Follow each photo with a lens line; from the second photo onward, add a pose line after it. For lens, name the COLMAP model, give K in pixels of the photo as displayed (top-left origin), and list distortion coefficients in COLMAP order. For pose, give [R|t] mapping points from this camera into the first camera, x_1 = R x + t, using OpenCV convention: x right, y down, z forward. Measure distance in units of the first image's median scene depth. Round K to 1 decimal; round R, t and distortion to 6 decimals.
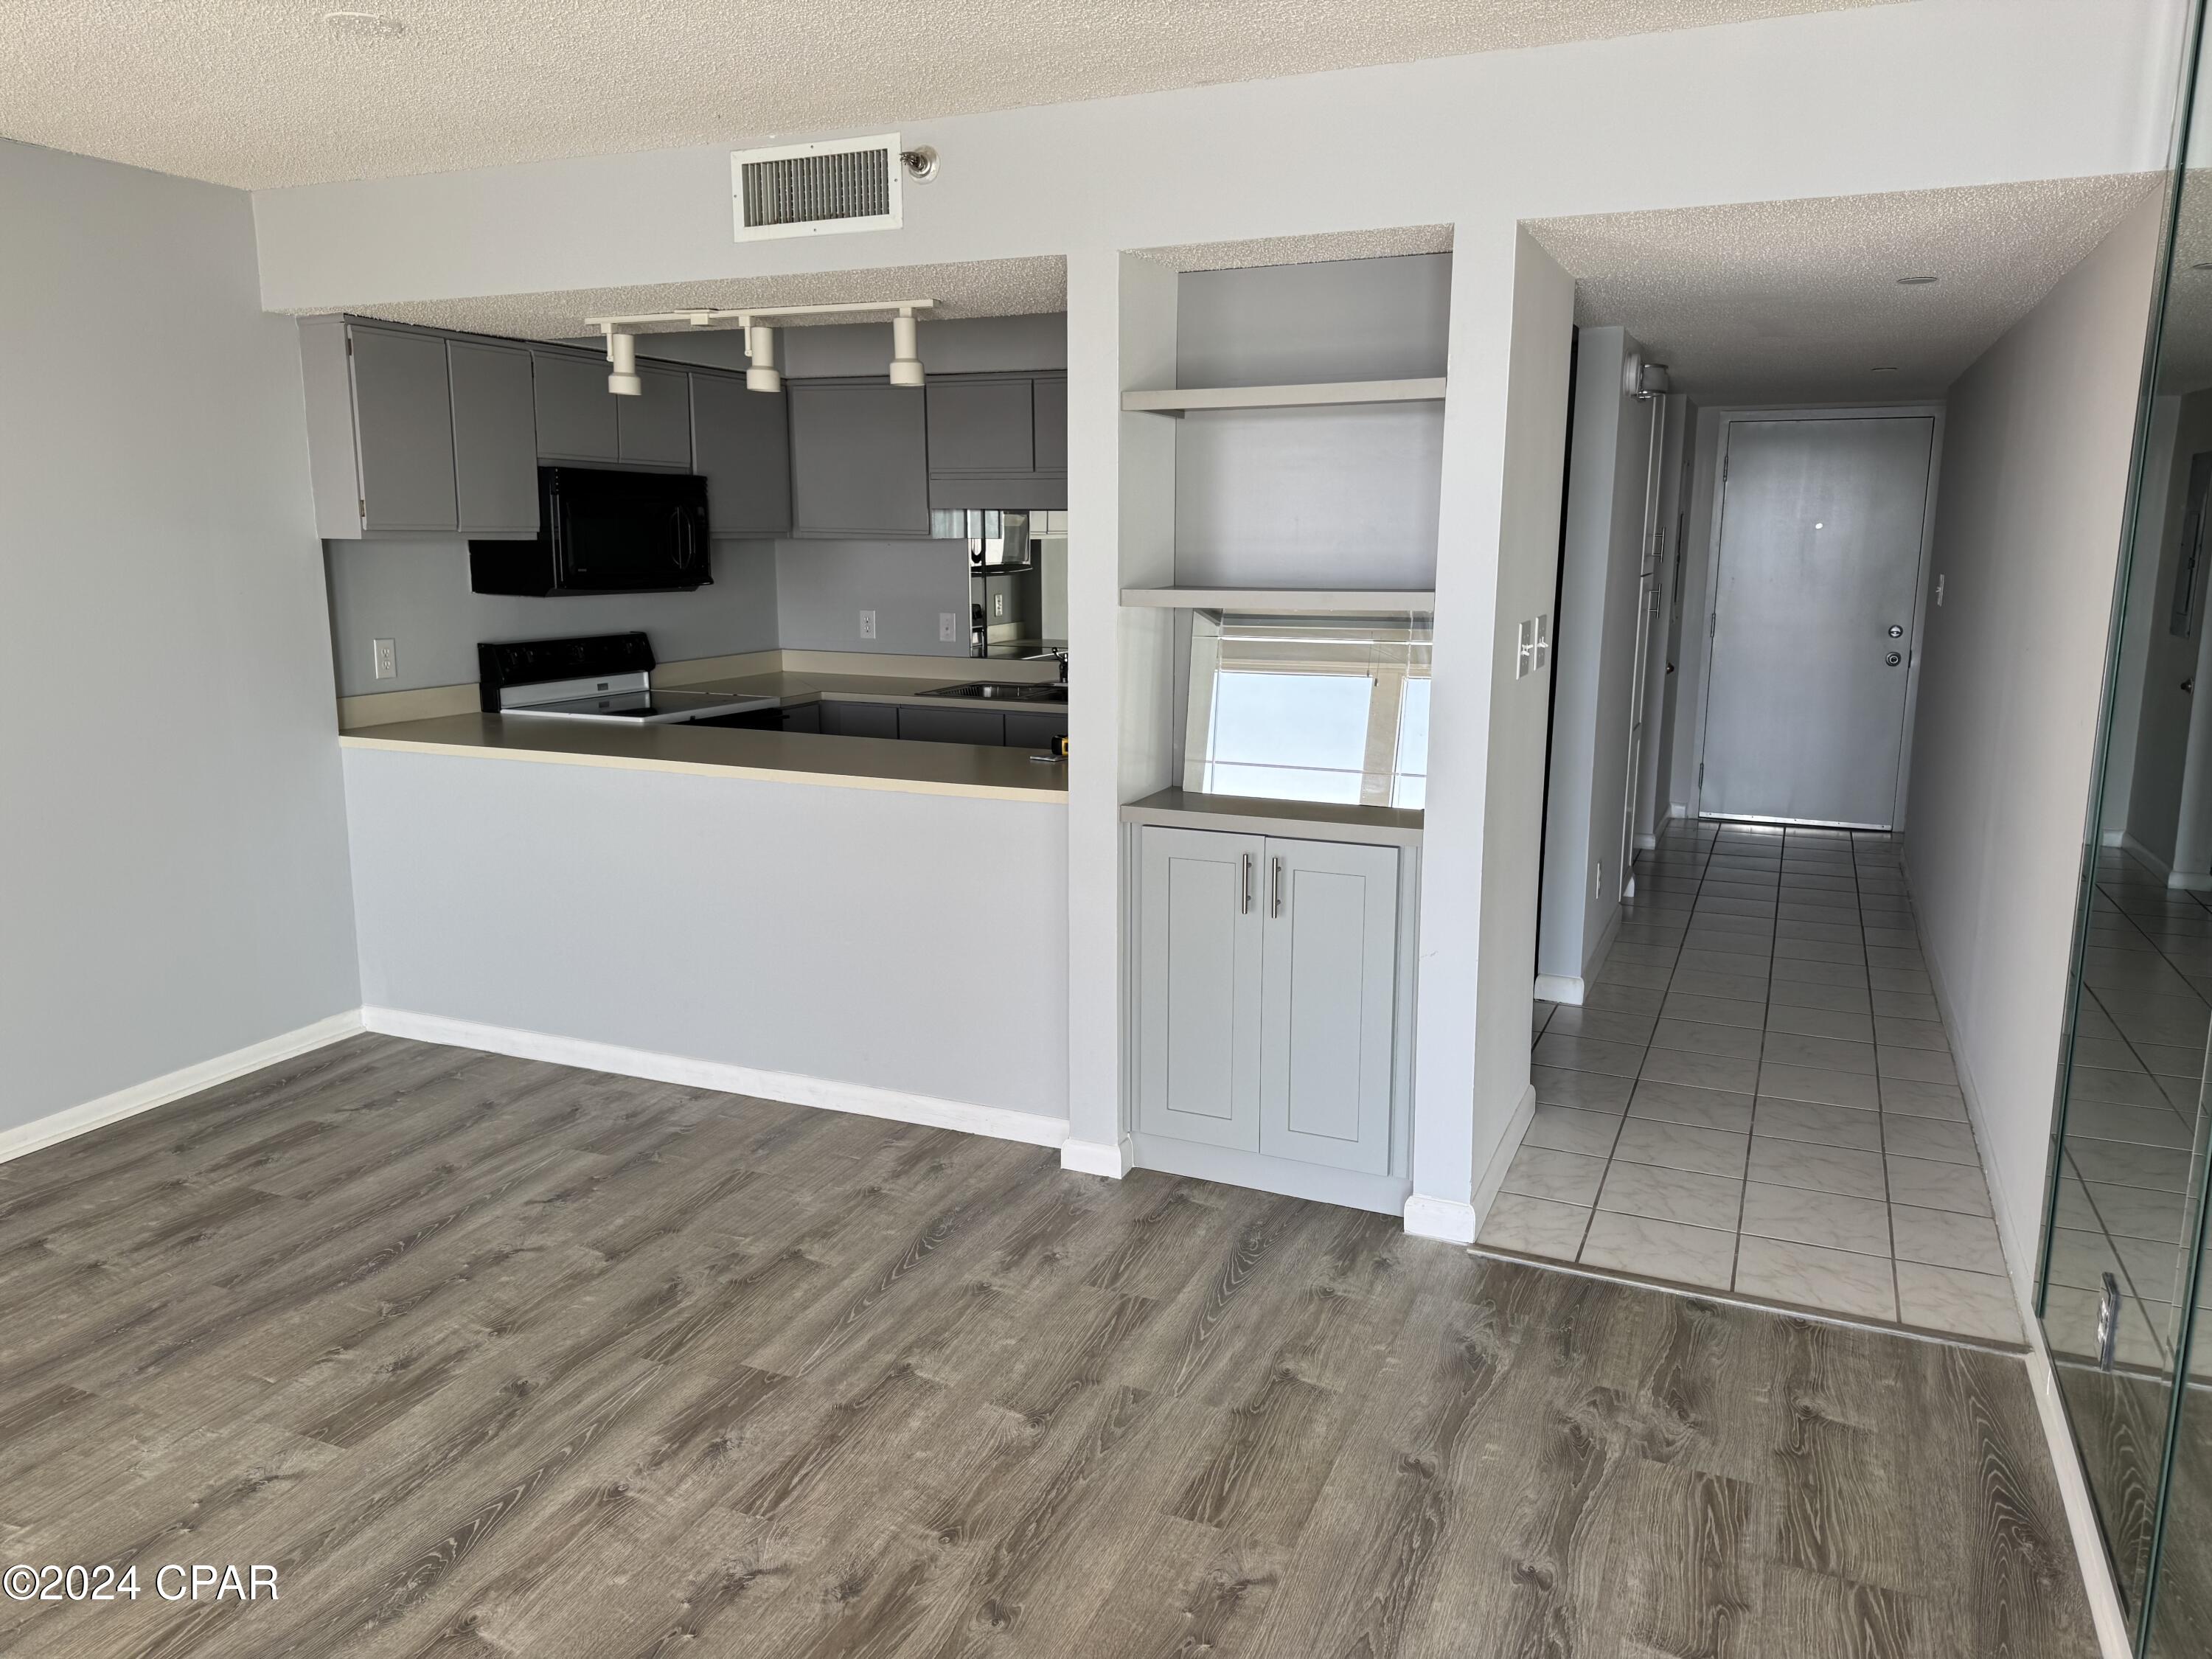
lens RADIAL K [[1576.8, 0, 1098.8], [0, 1576.8, 806.9], [0, 0, 1]] dist [0.128605, -0.191091]
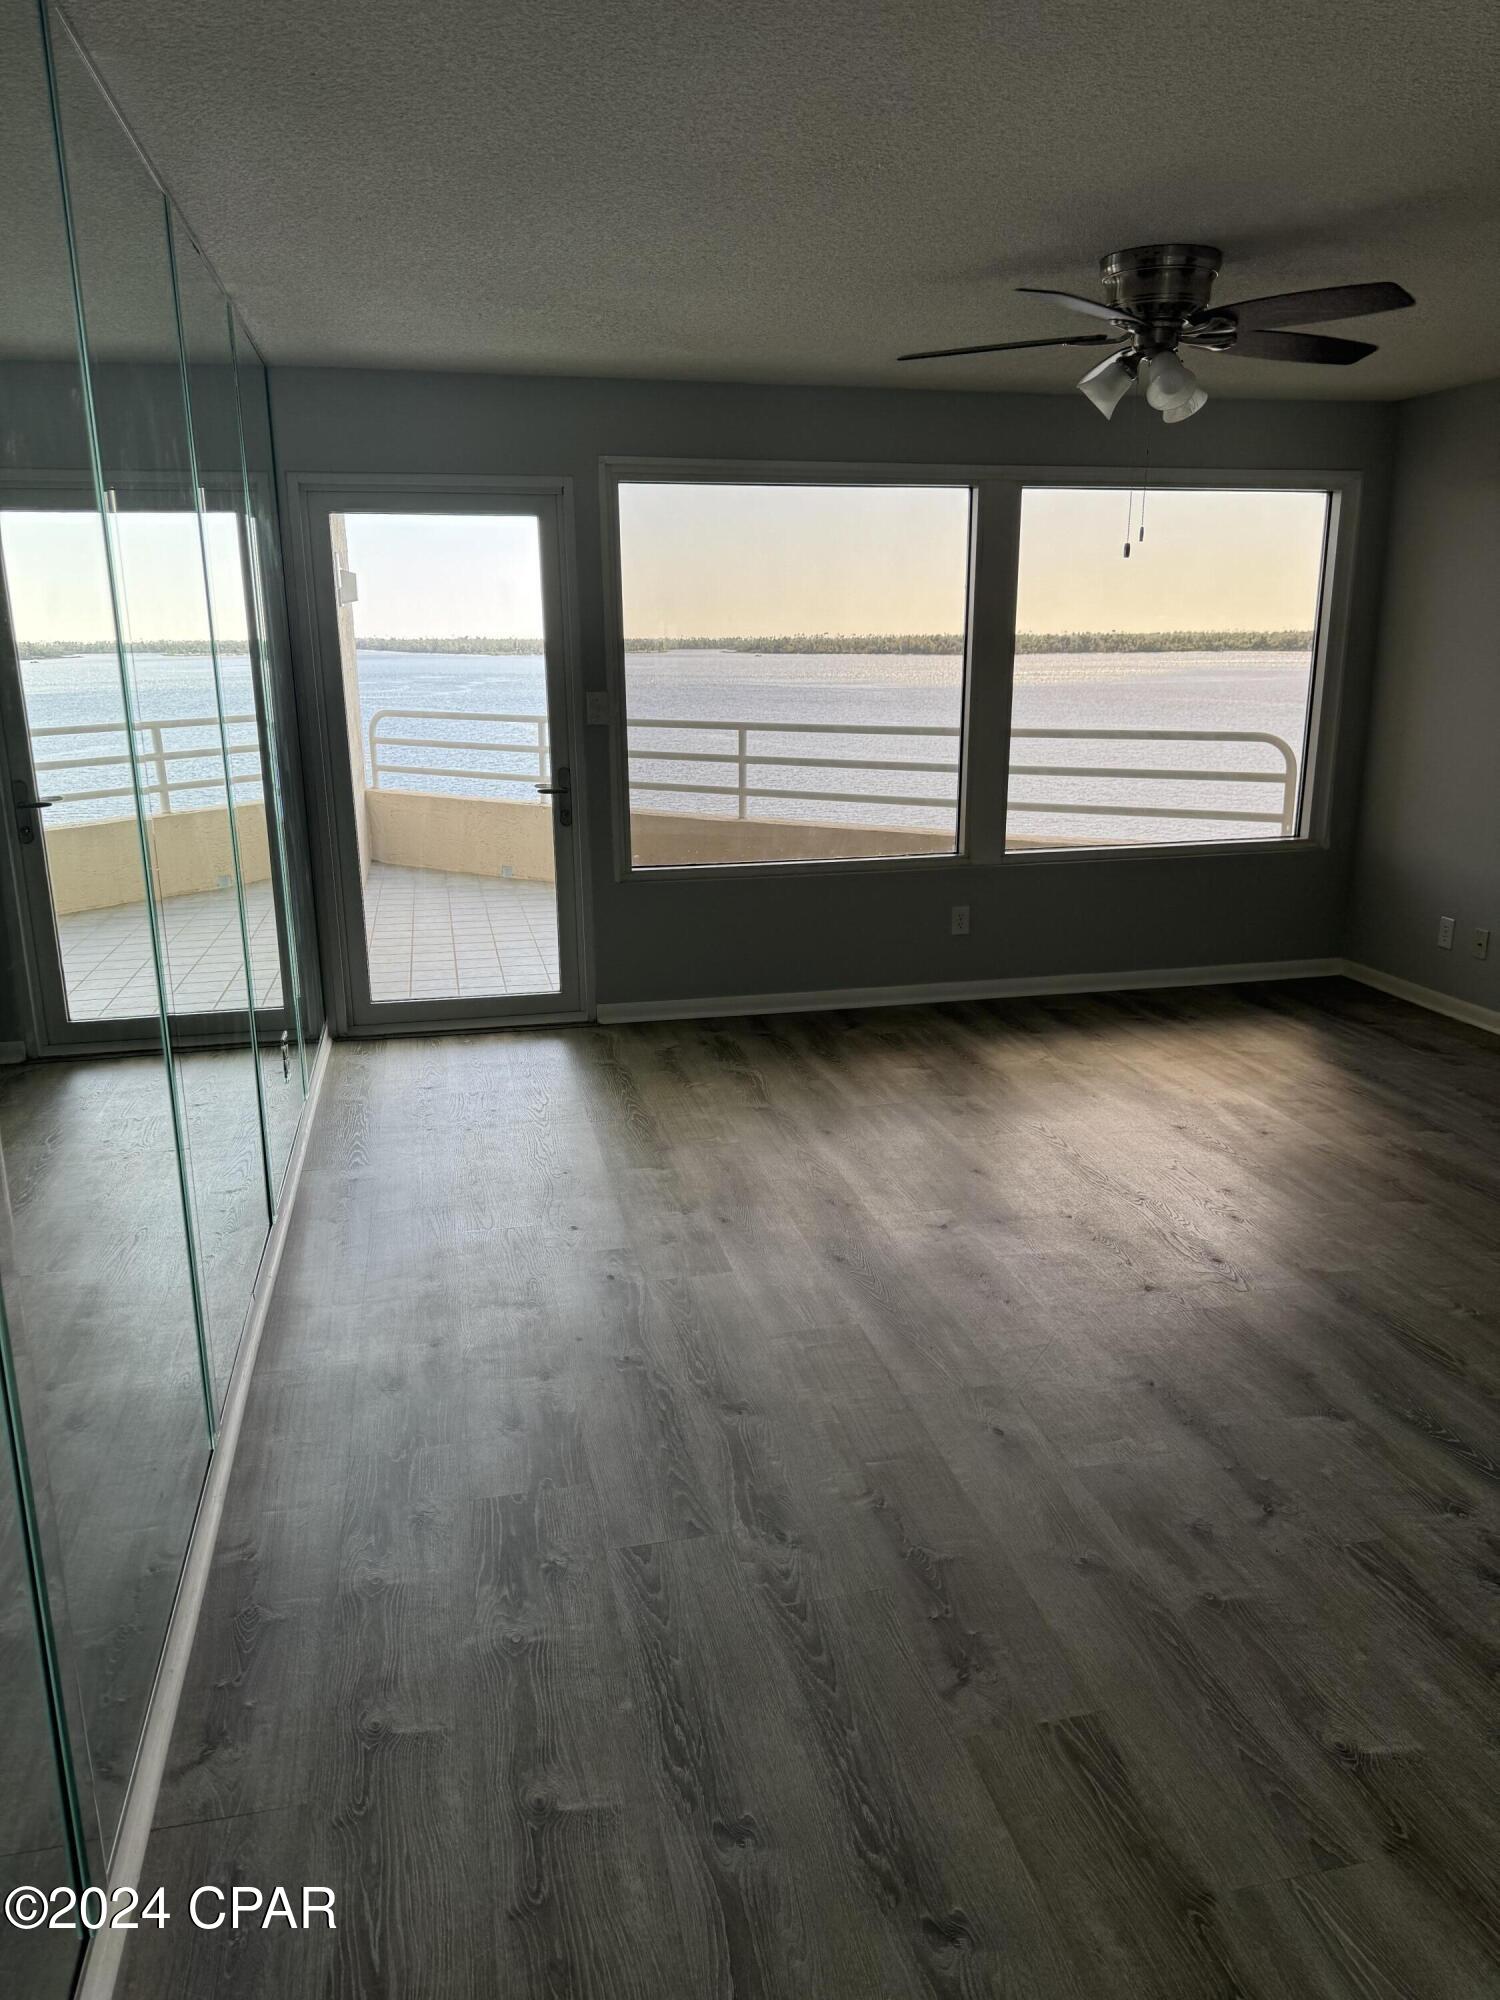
lens RADIAL K [[1425.7, 0, 750.0], [0, 1425.7, 1000.0], [0, 0, 1]] dist [0.128605, -0.191091]
pose [[-0.805108, 0.153788, -0.572844, 0.650596], [-0.100226, 0.916639, 0.386947, -0.244960], [0.584598, 0.368948, -0.722580, 1.416449]]
